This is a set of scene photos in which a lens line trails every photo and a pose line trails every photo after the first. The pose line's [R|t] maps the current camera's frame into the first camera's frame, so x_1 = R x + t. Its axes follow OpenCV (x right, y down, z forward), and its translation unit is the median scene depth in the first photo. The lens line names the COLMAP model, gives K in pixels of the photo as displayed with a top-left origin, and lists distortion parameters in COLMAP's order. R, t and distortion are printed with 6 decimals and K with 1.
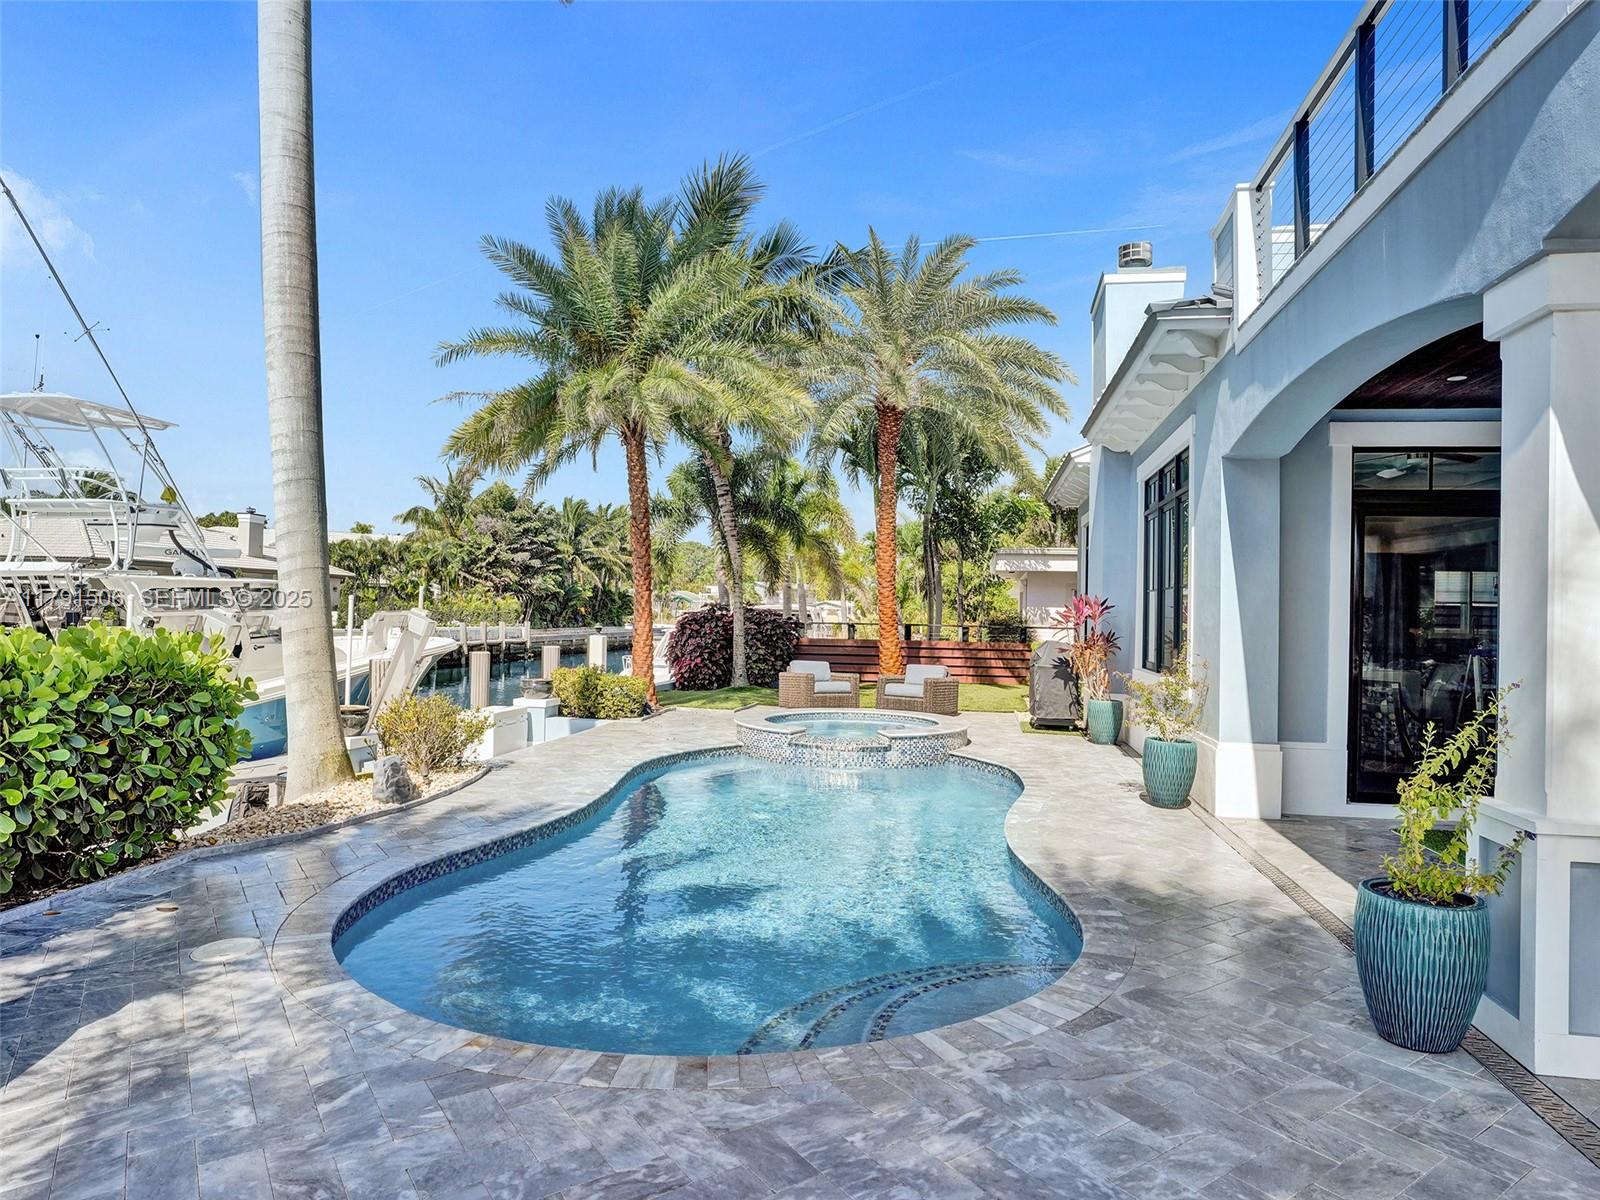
lens RADIAL K [[980.0, 0, 797.3], [0, 980.0, 594.6], [0, 0, 1]] dist [-0.000656, 0.001461]
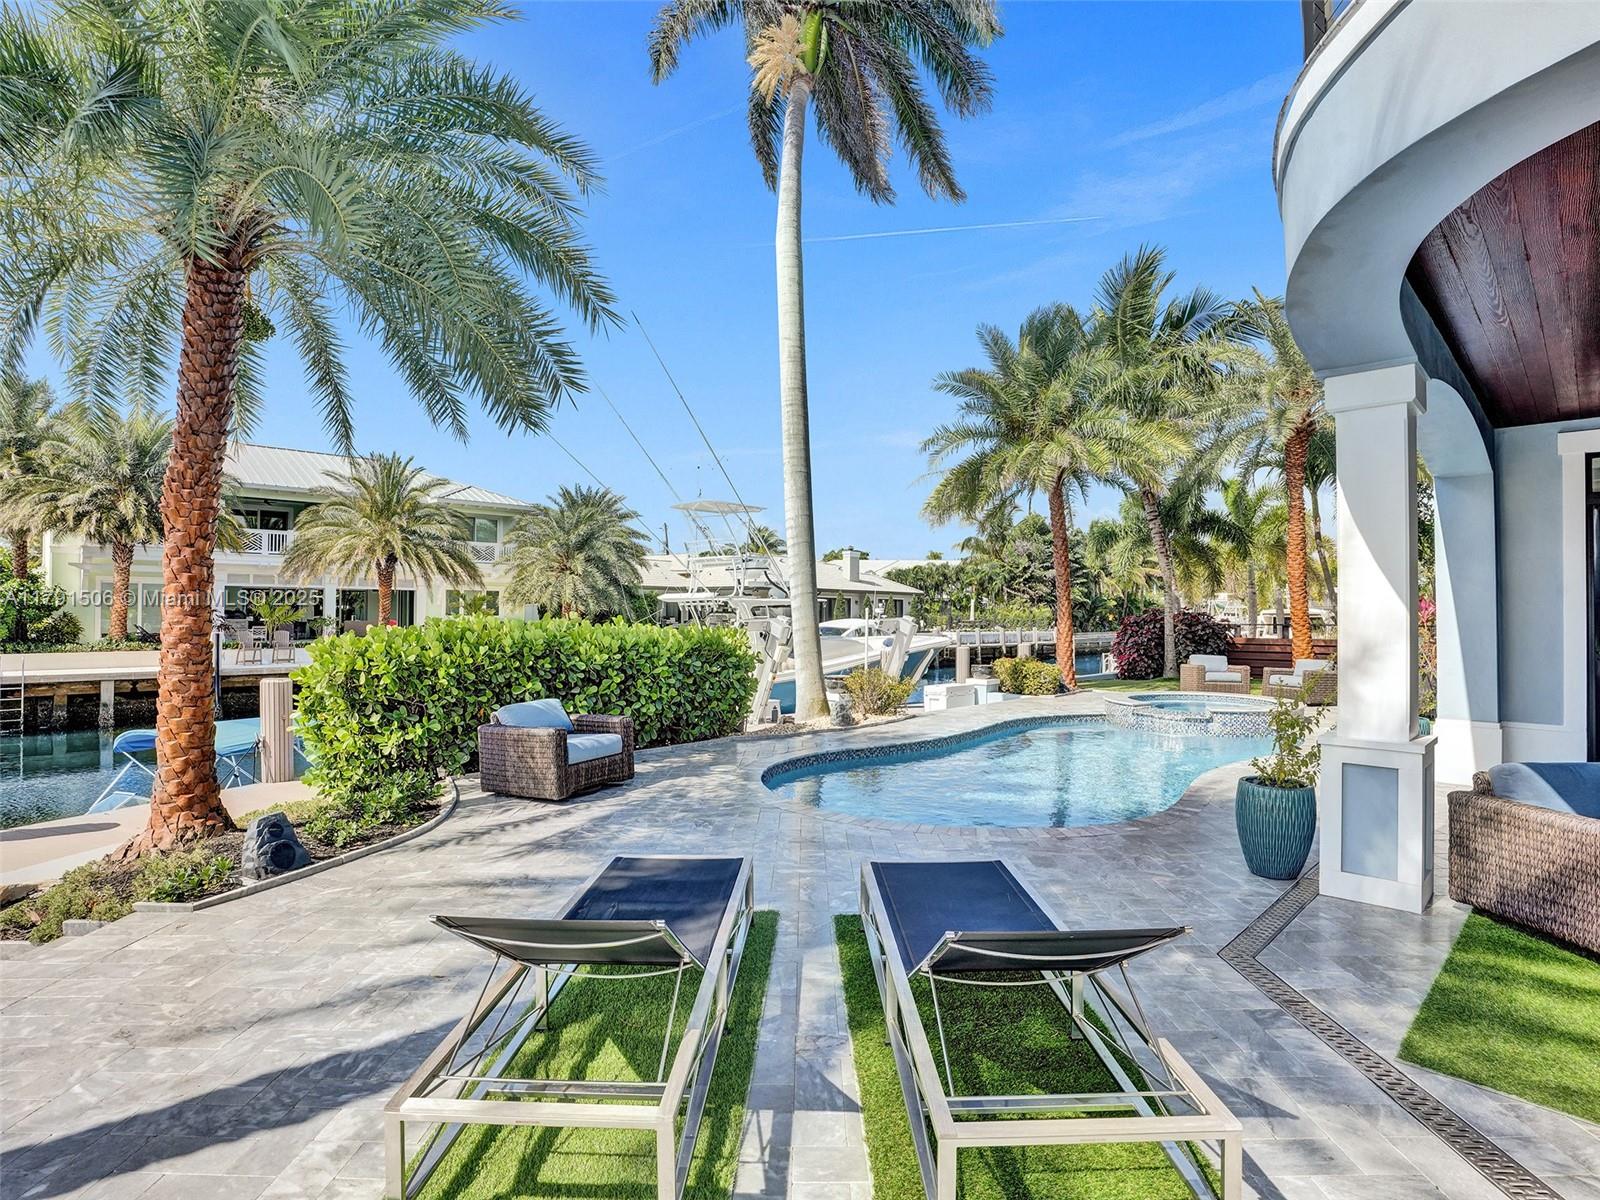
lens RADIAL K [[820.2, 0, 800.0], [0, 820.2, 600.0], [0, 0, 1]] dist [-0.001068, -0.000110]
pose [[0.835502, -0.023968, -0.548965, 0.135466], [0.020811, 0.999712, -0.011973, 0.001289], [0.549094, -0.001421, 0.835760, -0.105189]]
